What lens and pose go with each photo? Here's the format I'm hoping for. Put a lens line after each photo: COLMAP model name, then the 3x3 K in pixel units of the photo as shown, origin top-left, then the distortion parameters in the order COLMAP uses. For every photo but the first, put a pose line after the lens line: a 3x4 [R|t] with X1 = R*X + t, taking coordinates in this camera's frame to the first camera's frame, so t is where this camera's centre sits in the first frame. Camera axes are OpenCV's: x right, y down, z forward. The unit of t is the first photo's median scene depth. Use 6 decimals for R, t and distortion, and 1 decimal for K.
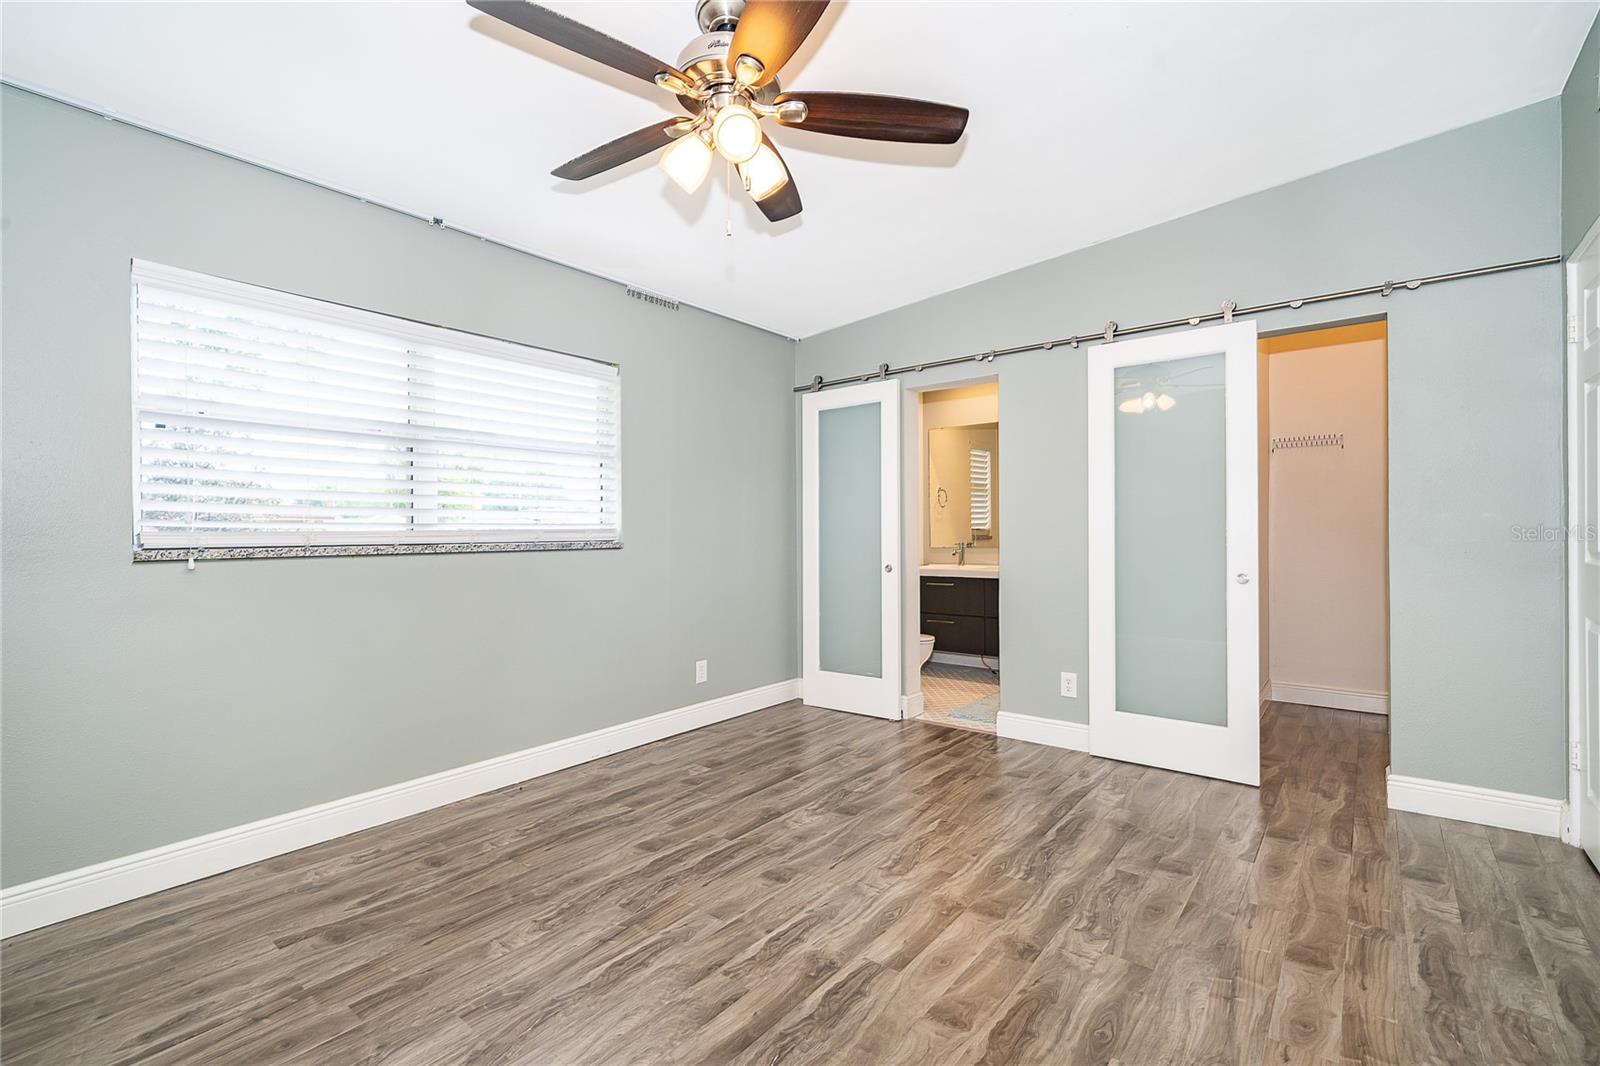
lens RADIAL K [[721.8, 0, 789.0], [0, 721.8, 537.6], [0, 0, 1]] dist [0.000635, -0.000202]
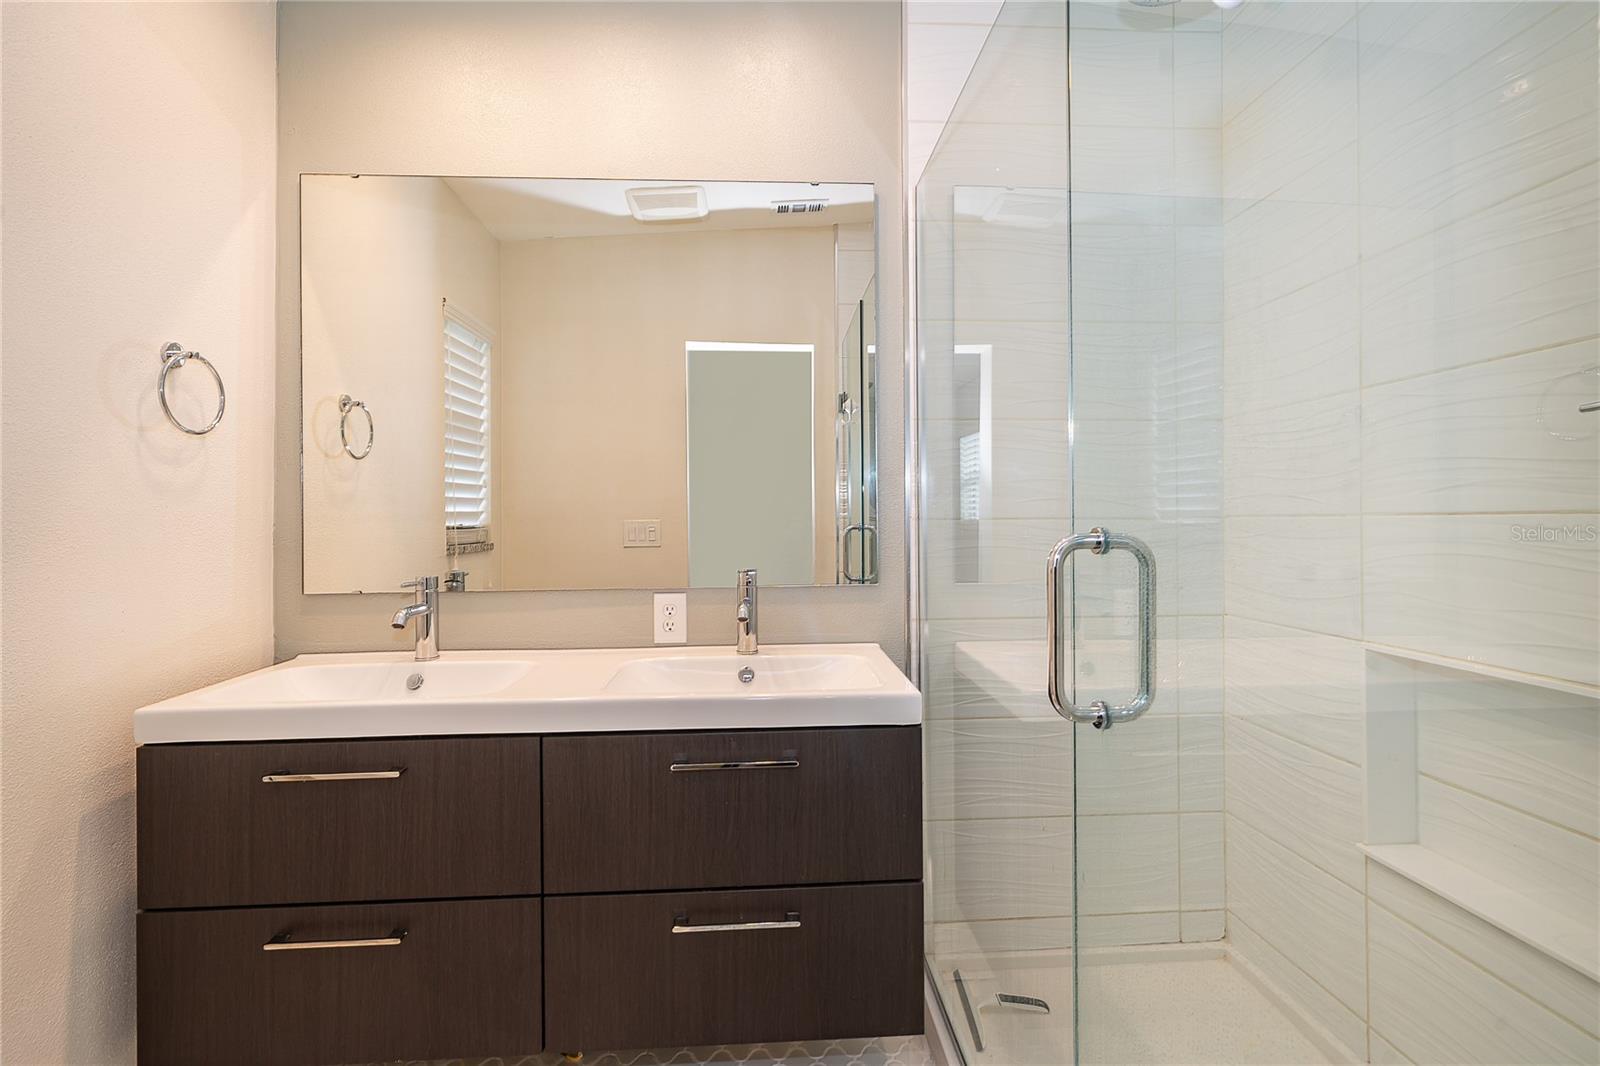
lens RADIAL K [[721.8, 0, 801.1], [0, 721.8, 526.5], [0, 0, 1]] dist [0.000635, -0.000202]
pose [[0.739172, 0.003470, 0.673508, 0.128261], [0.001592, 0.999975, -0.006900, -0.008613], [-0.673515, 0.006173, 0.739148, 0.564843]]
